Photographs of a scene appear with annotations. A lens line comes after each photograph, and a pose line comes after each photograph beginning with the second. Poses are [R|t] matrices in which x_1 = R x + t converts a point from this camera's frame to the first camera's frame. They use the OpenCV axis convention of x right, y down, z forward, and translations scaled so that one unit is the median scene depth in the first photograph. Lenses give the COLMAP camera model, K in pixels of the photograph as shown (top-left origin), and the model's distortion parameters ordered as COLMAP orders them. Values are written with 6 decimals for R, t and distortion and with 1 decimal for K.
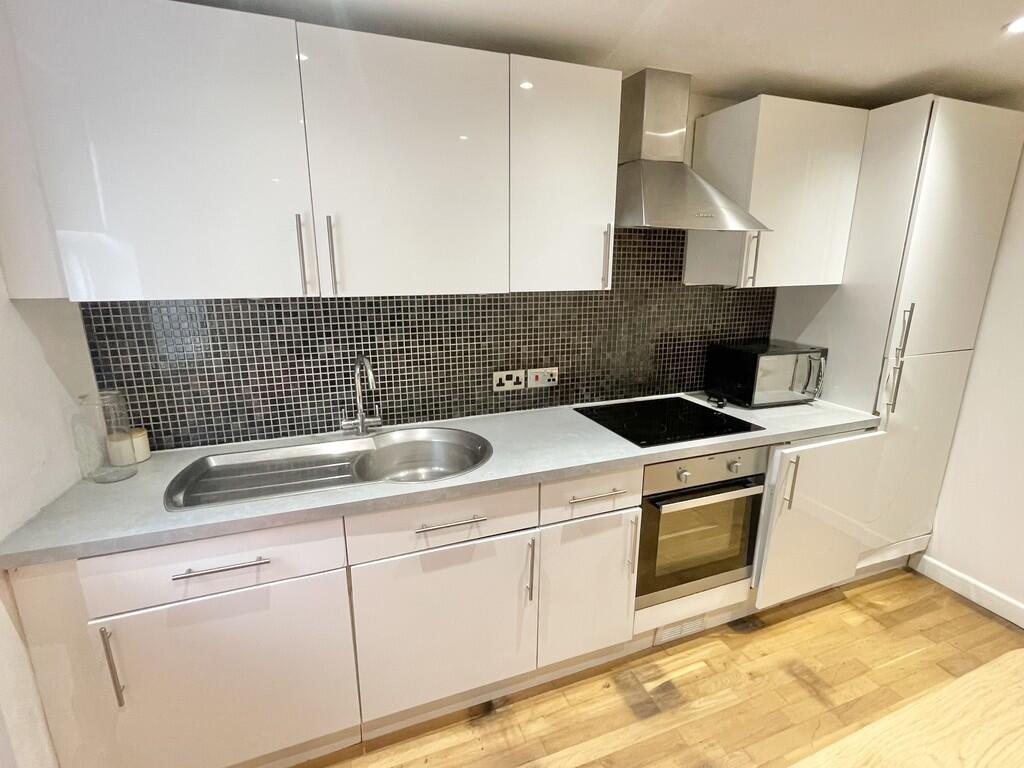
lens RADIAL K [[489.6, 0, 512.0], [0, 489.6, 384.0], [0, 0, 1]] dist [-0.000413, -0.000187]
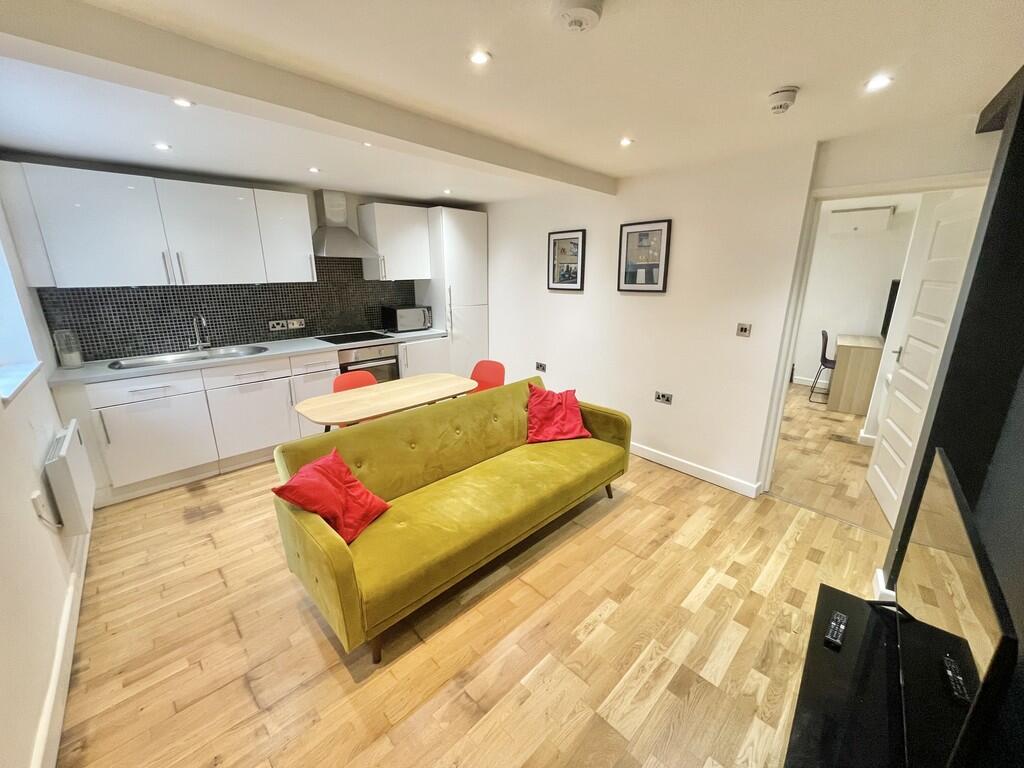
lens RADIAL K [[413.5, 0, 512.0], [0, 413.5, 384.0], [0, 0, 1]] dist [-0.001509, -0.000014]
pose [[0.914911, -0.108544, 0.388788, 0.228666], [0.095042, 0.994015, 0.053858, 0.284255], [-0.392307, -0.012324, 0.919752, -1.234385]]
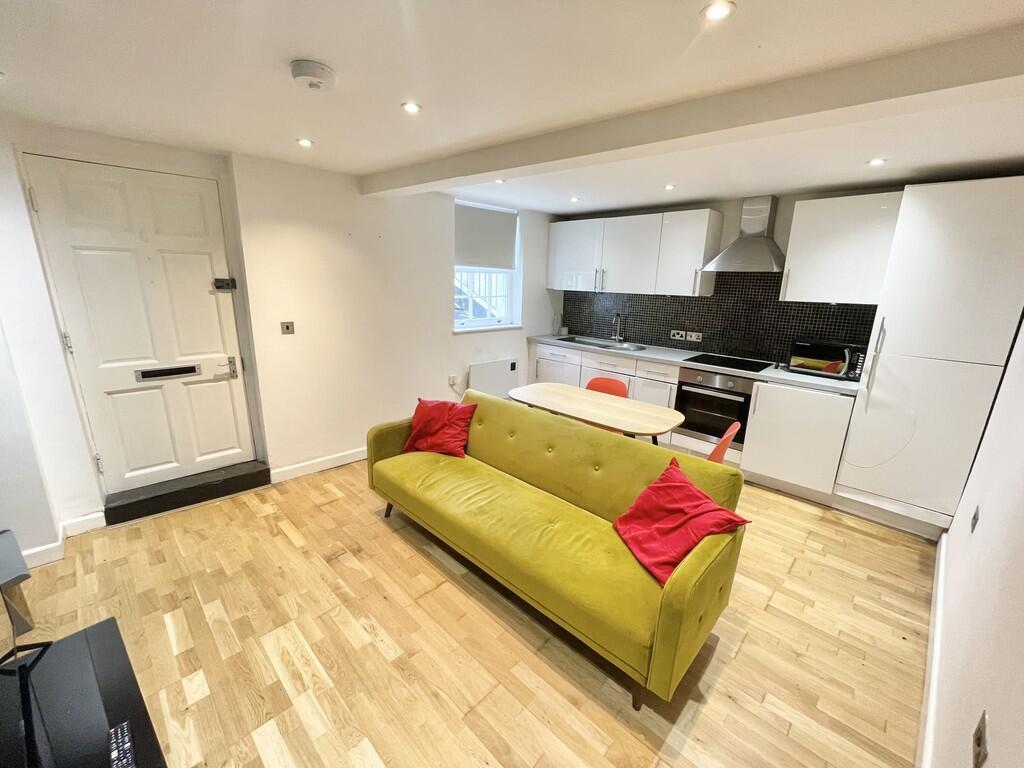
lens RADIAL K [[413.5, 0, 512.0], [0, 413.5, 384.0], [0, 0, 1]] dist [-0.001509, -0.000014]
pose [[0.424582, 0.236390, -0.873985, 1.627379], [-0.238206, 0.960471, 0.144061, 0.138092], [0.873492, 0.147022, 0.464108, -0.643237]]
